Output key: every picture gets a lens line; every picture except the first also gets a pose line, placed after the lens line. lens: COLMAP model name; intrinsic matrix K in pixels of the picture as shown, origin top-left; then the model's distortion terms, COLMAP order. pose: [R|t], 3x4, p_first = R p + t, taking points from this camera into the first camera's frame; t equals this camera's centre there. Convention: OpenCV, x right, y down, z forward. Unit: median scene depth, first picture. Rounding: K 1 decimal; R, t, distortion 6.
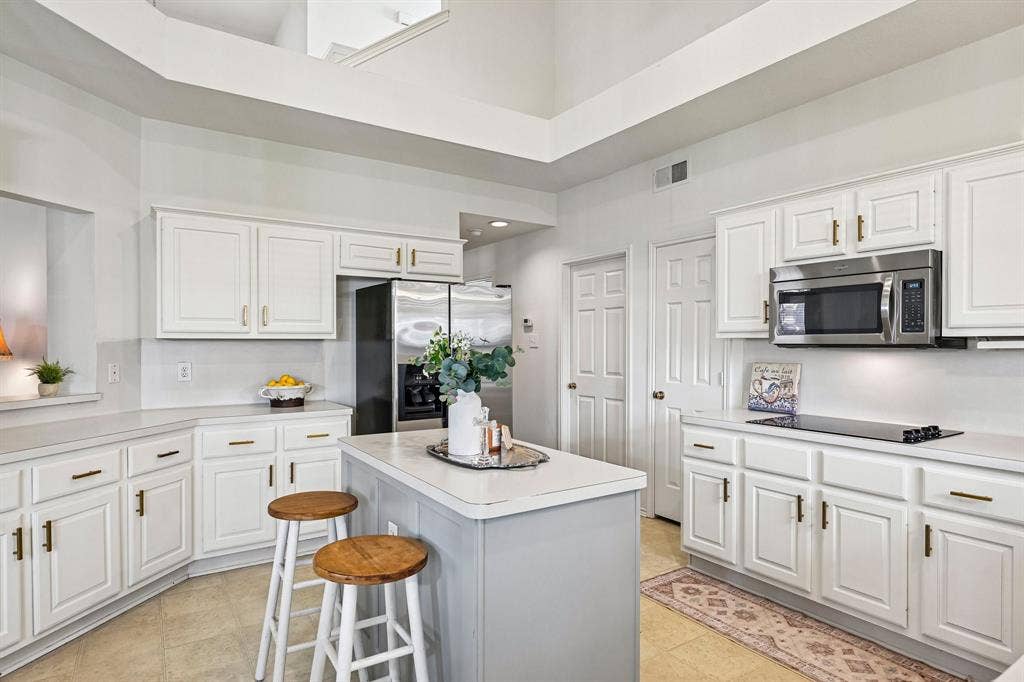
lens RADIAL K [[560.2, 0, 515.8], [0, 560.2, 343.0], [0, 0, 1]] dist [0.012629, -0.001159]
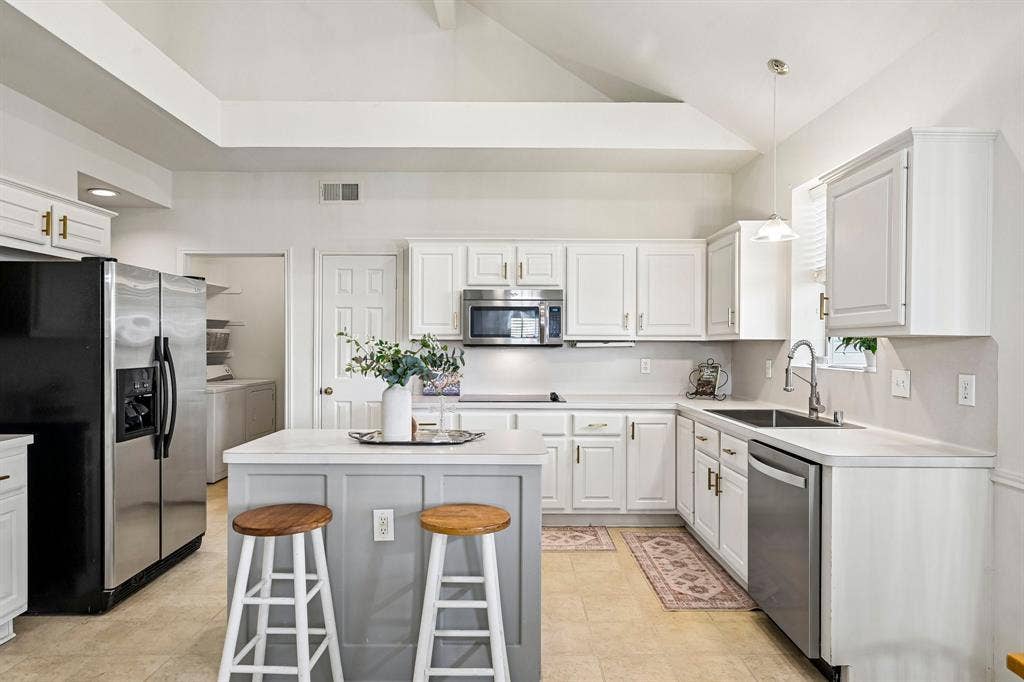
lens RADIAL K [[560.2, 0, 513.2], [0, 560.2, 346.2], [0, 0, 1]] dist [0.012629, -0.001159]
pose [[0.571461, -0.000687, 0.820629, -0.532288], [-0.002704, 0.999993, 0.002720, 0.001998], [-0.820625, -0.003774, 0.571455, 0.098953]]
